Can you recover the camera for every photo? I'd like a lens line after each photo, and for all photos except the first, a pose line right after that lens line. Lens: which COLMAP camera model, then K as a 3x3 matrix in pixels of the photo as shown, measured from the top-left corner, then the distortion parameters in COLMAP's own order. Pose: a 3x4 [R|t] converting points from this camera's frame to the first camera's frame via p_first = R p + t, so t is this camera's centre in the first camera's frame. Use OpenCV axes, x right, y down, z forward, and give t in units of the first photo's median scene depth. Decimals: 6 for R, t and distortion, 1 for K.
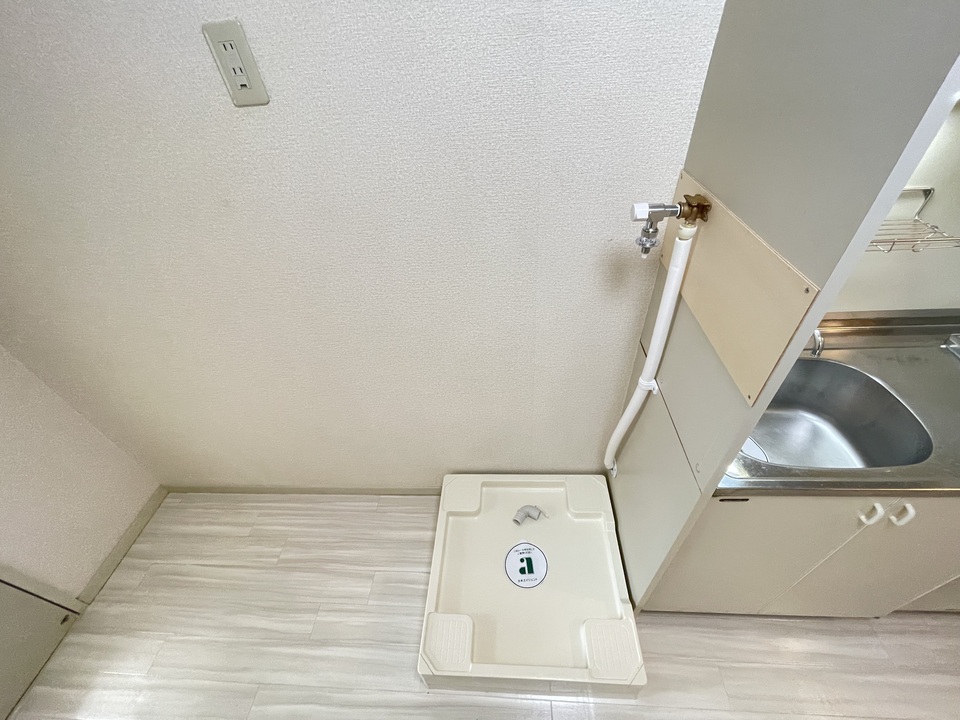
lens RADIAL K [[388.5, 0, 485.2], [0, 388.5, 356.0], [0, 0, 1]] dist [-0.005622, 0.000424]
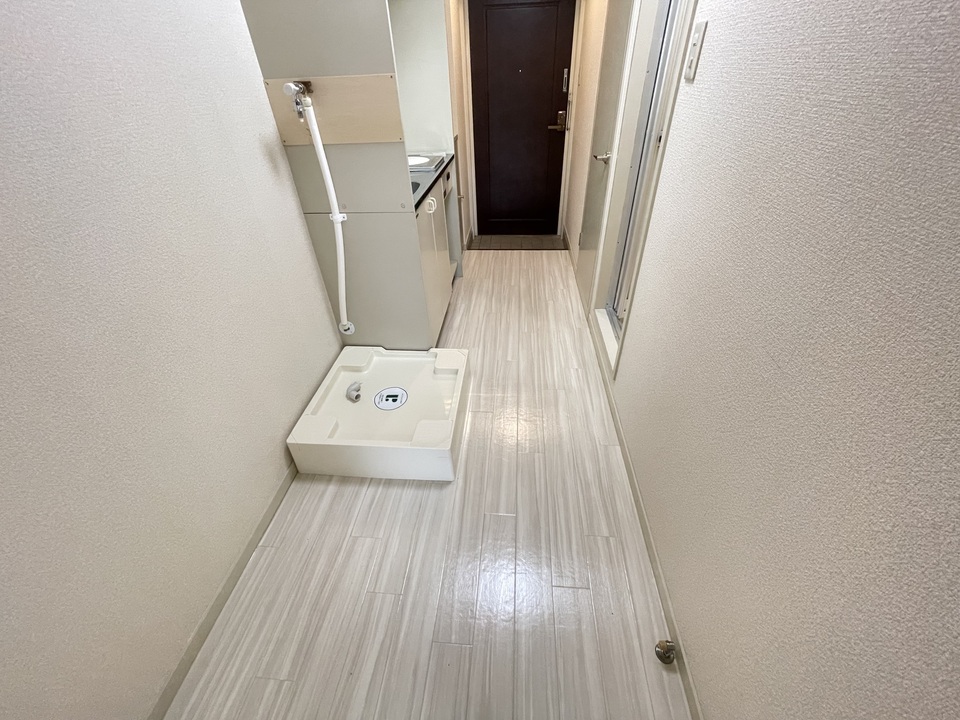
lens RADIAL K [[390.5, 0, 488.7], [0, 390.5, 354.0], [0, 0, 1]] dist [-0.000197, 0.000020]
pose [[0.019191, -0.535594, 0.844257, -0.918139], [0.676908, 0.628408, 0.383273, 0.167307], [-0.735817, 0.564130, 0.374608, 0.188074]]
